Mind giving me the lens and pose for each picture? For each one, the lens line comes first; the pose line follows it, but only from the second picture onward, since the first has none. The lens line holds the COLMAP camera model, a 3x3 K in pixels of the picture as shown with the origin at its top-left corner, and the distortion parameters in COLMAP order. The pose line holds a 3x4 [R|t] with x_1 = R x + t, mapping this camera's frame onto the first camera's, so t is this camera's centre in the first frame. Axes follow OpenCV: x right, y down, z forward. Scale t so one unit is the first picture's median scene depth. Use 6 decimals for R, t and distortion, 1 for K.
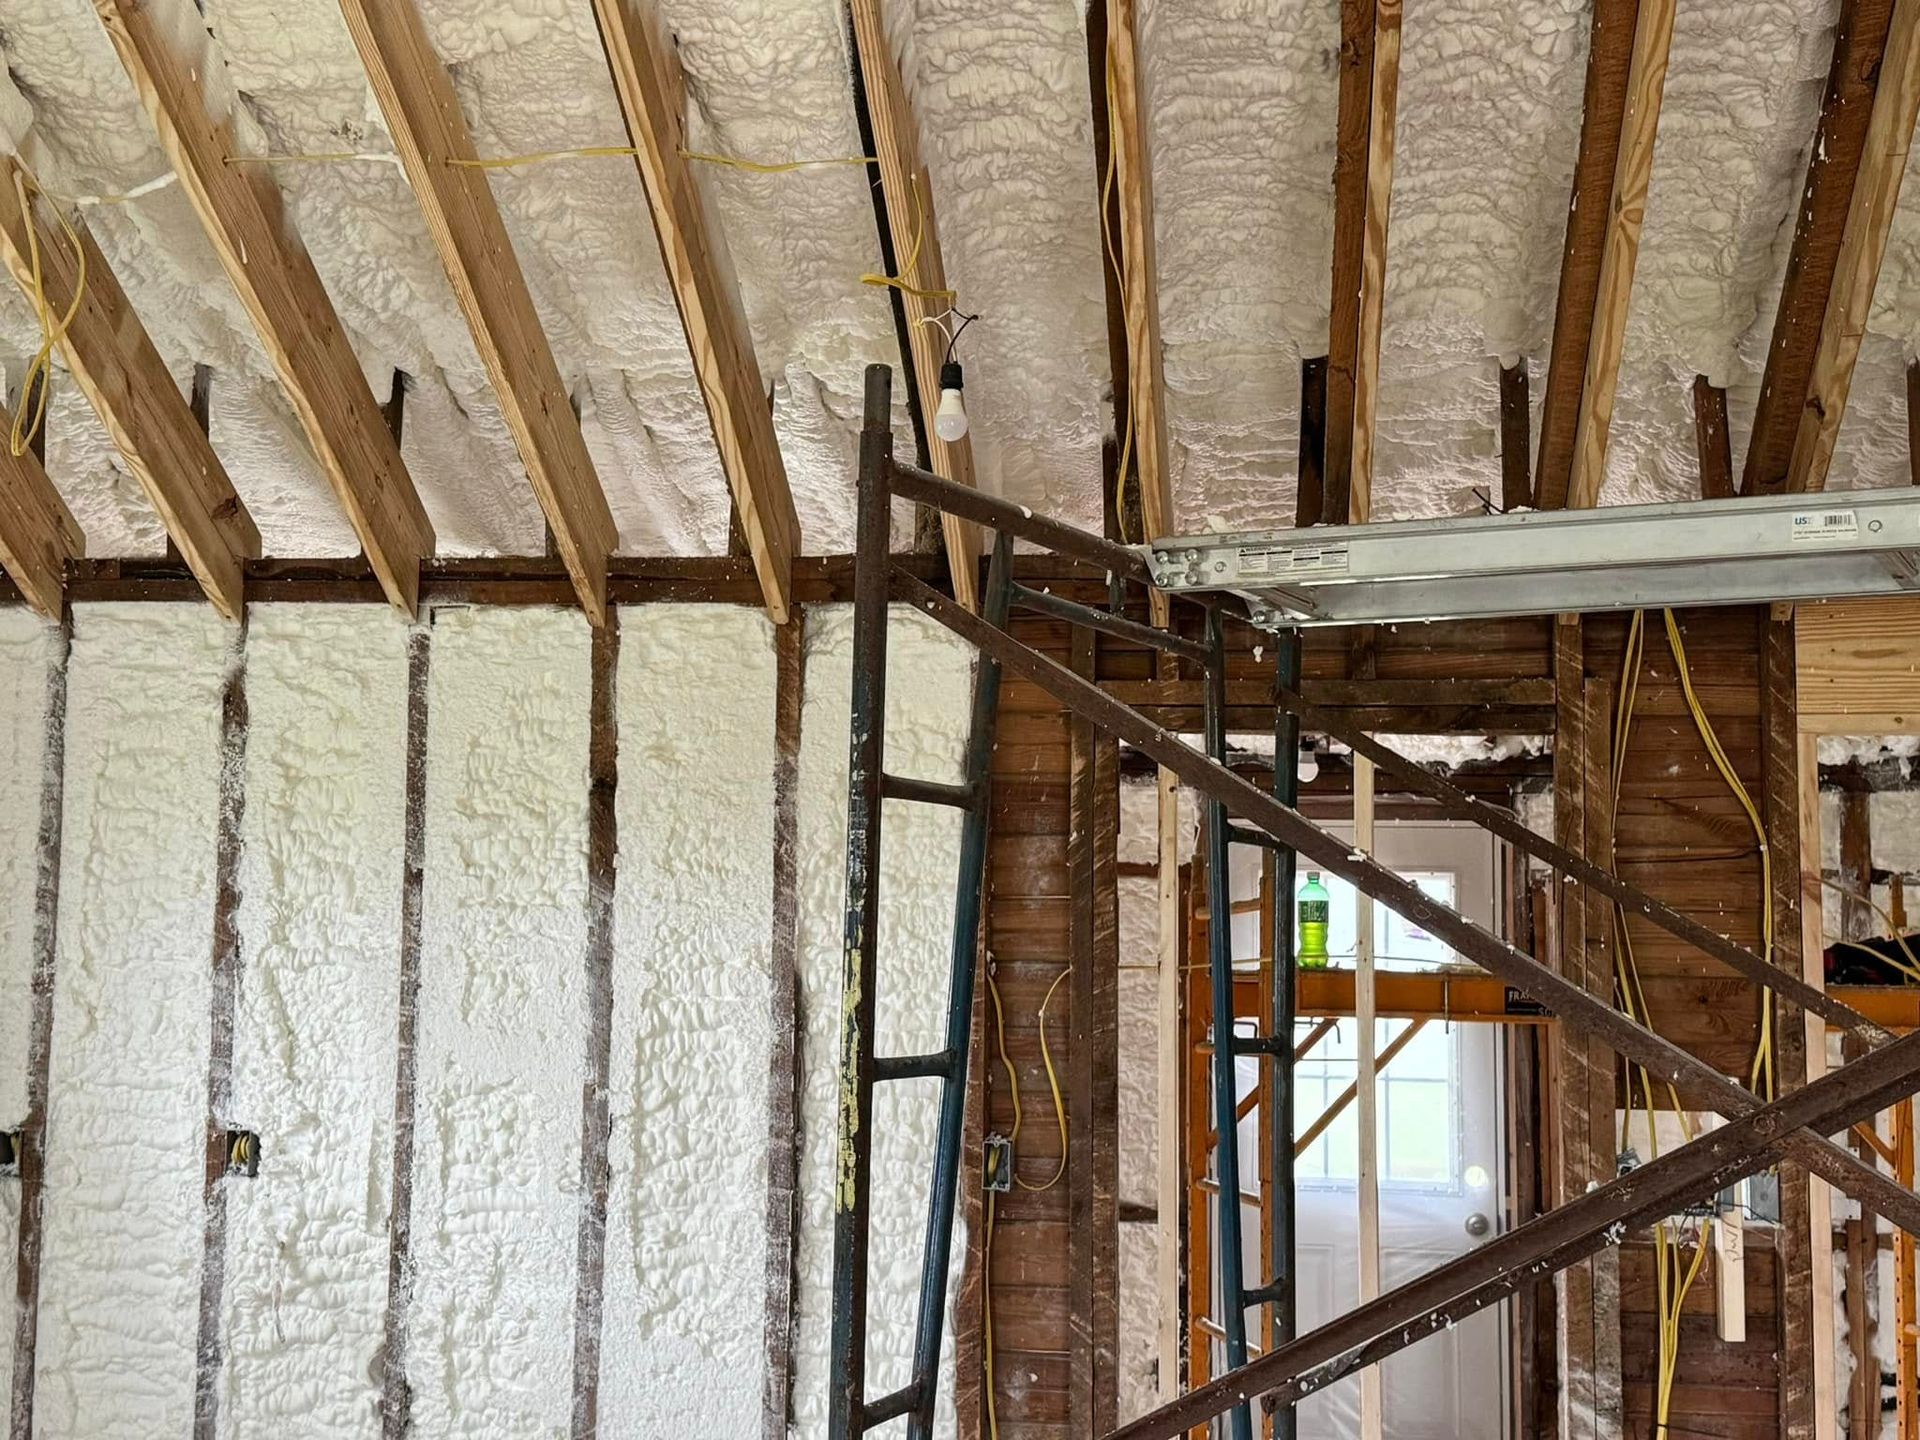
lens RADIAL K [[2428.4, 0, 960.0], [0, 2428.4, 720.0], [0, 0, 1]] dist [0.202764, -0.450636]
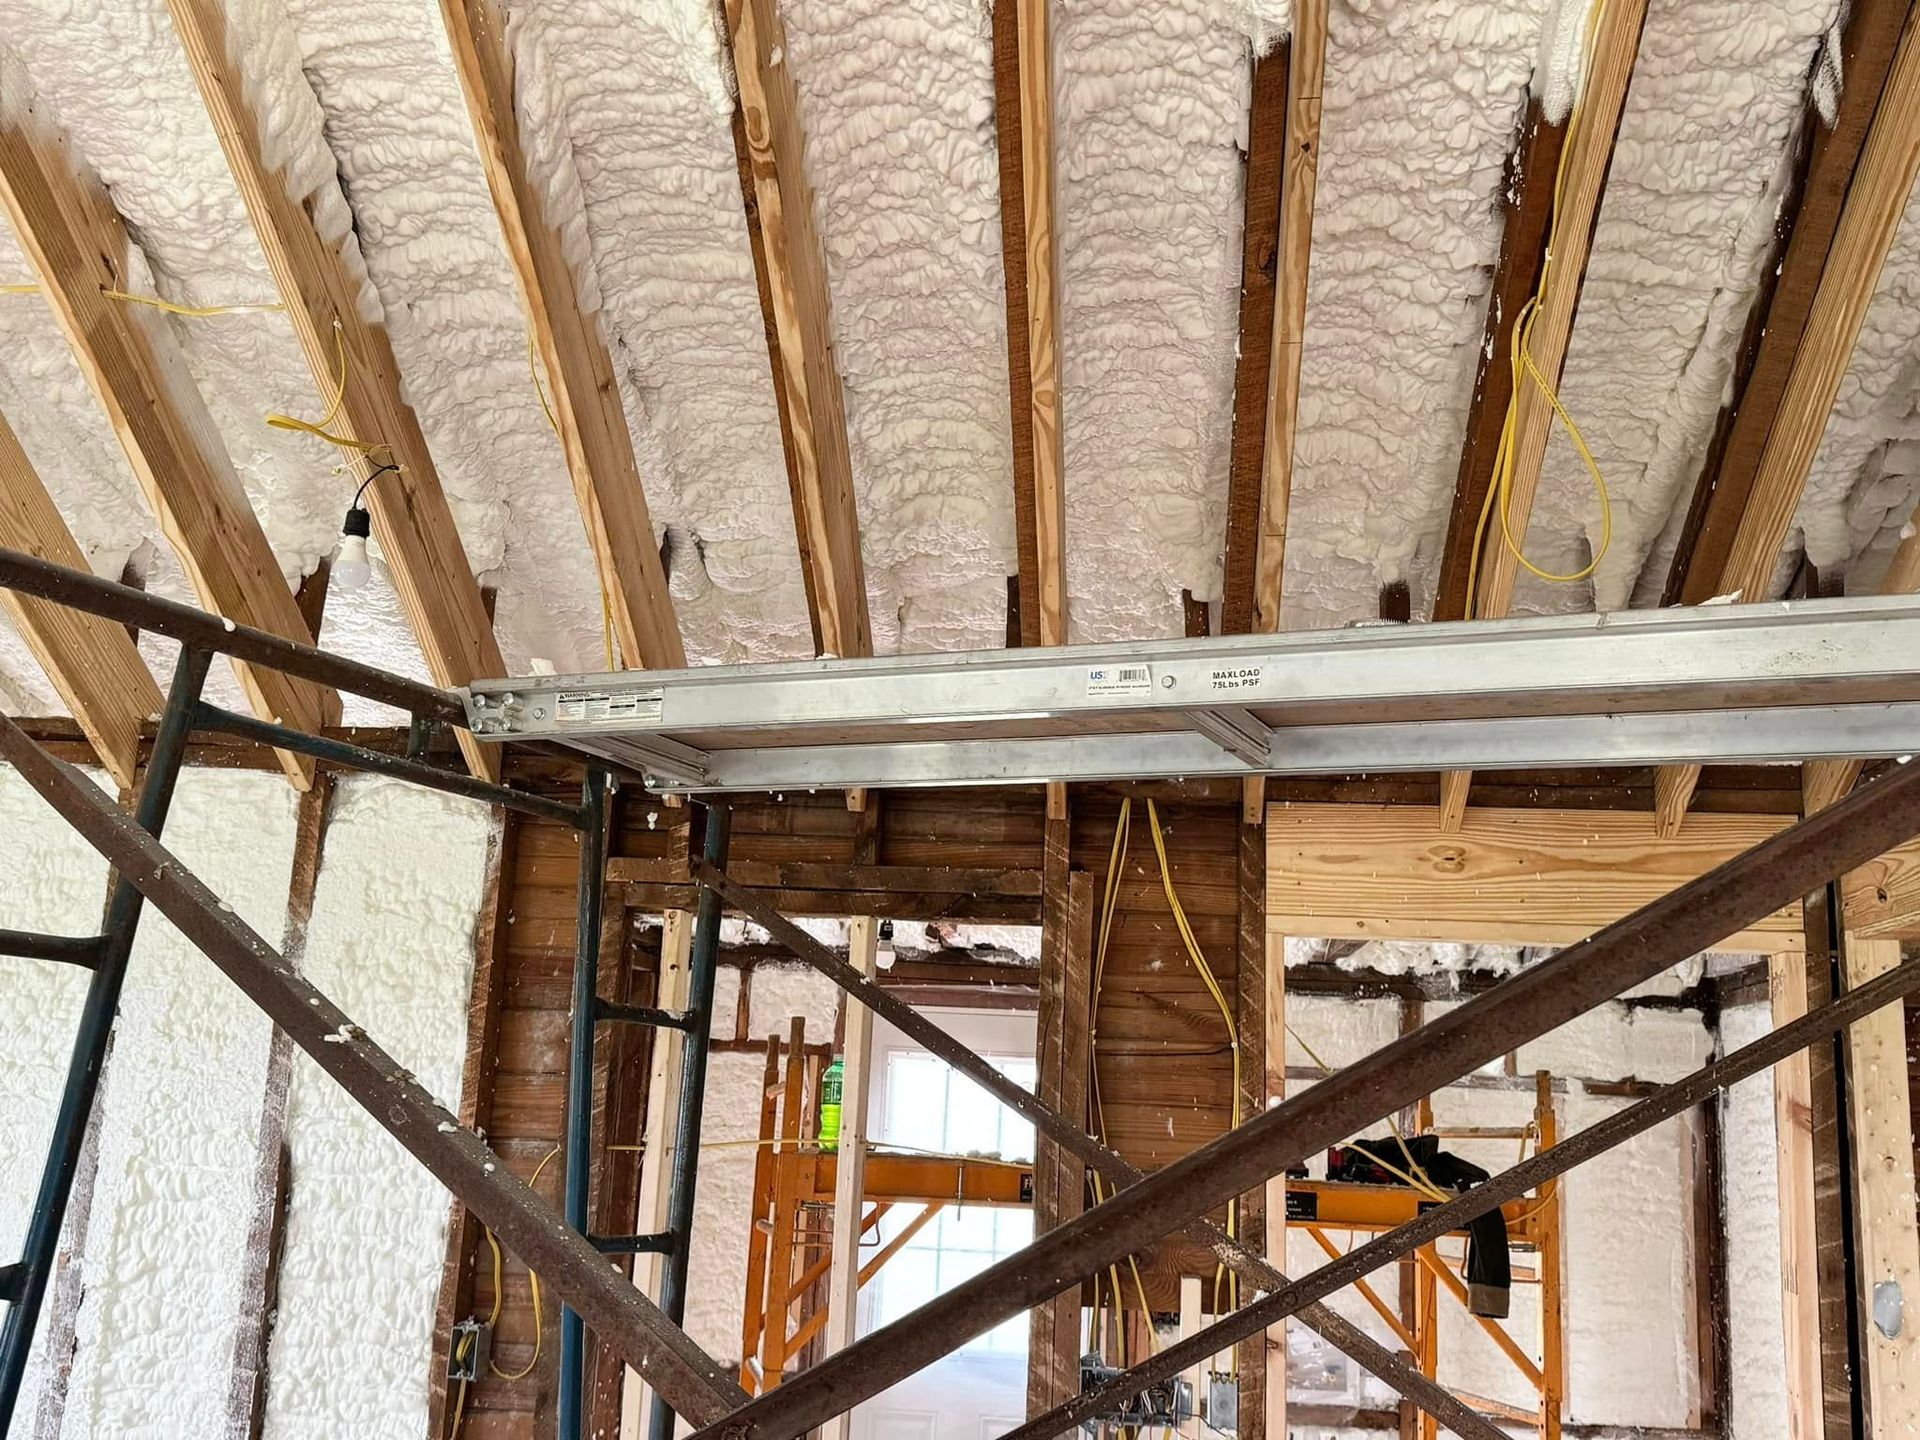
lens RADIAL K [[1837.0, 0, 960.0], [0, 1837.0, 720.0], [0, 0, 1]] dist [0.174309, -0.333528]
pose [[0.998629, 0.041770, 0.031559, 0.176338], [-0.037932, 0.992789, -0.113715, 0.009297], [-0.036081, 0.112362, 0.993012, 0.219110]]
